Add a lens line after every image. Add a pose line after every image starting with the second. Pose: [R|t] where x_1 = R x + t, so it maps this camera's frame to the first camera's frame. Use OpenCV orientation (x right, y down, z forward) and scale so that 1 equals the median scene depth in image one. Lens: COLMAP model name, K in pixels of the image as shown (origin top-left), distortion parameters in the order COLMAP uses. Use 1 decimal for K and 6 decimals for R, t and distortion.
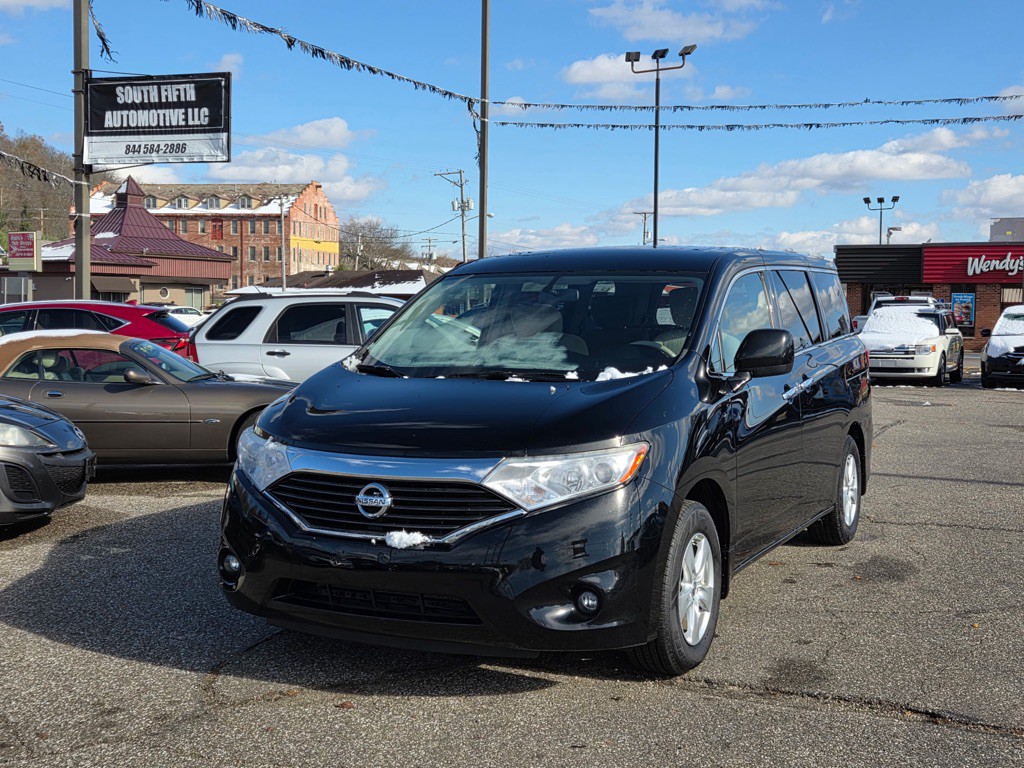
lens RADIAL K [[1385.0, 0, 489.4], [0, 1385.0, 384.1], [0, 0, 1]] dist [0.104542, -0.087995]
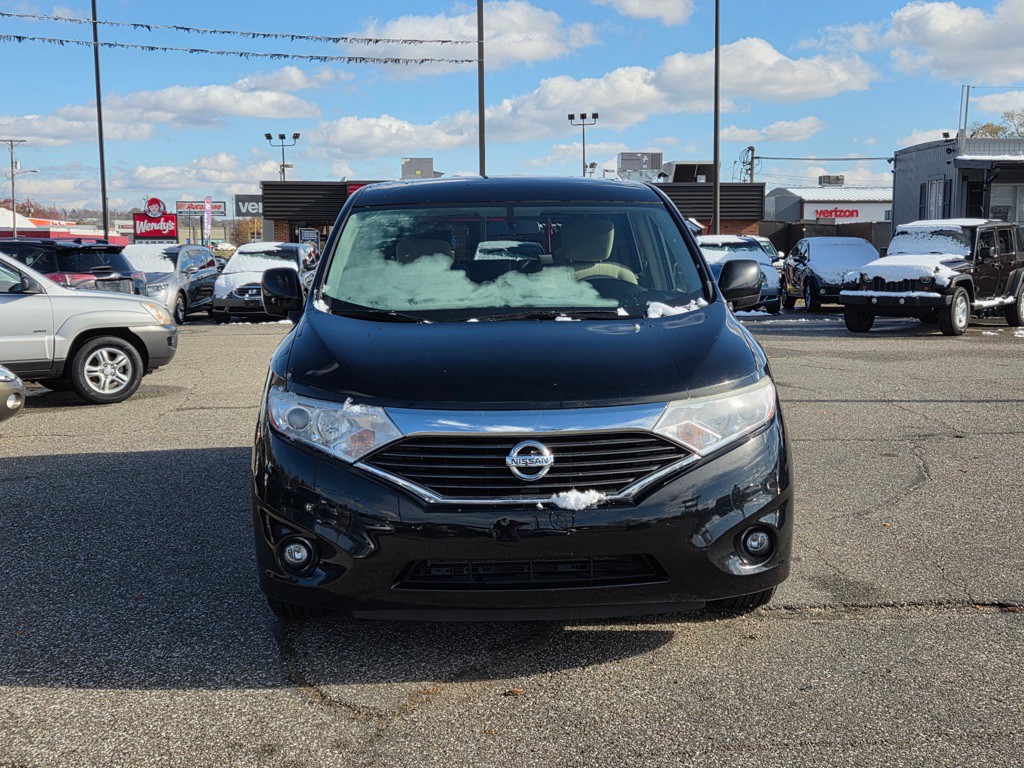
lens RADIAL K [[1385.0, 0, 489.4], [0, 1385.0, 384.1], [0, 0, 1]] dist [0.104542, -0.087995]
pose [[0.854761, -0.064580, 0.514989, -0.488064], [0.041635, 0.997563, 0.055990, -0.013363], [-0.517349, -0.026417, 0.855367, 0.225153]]
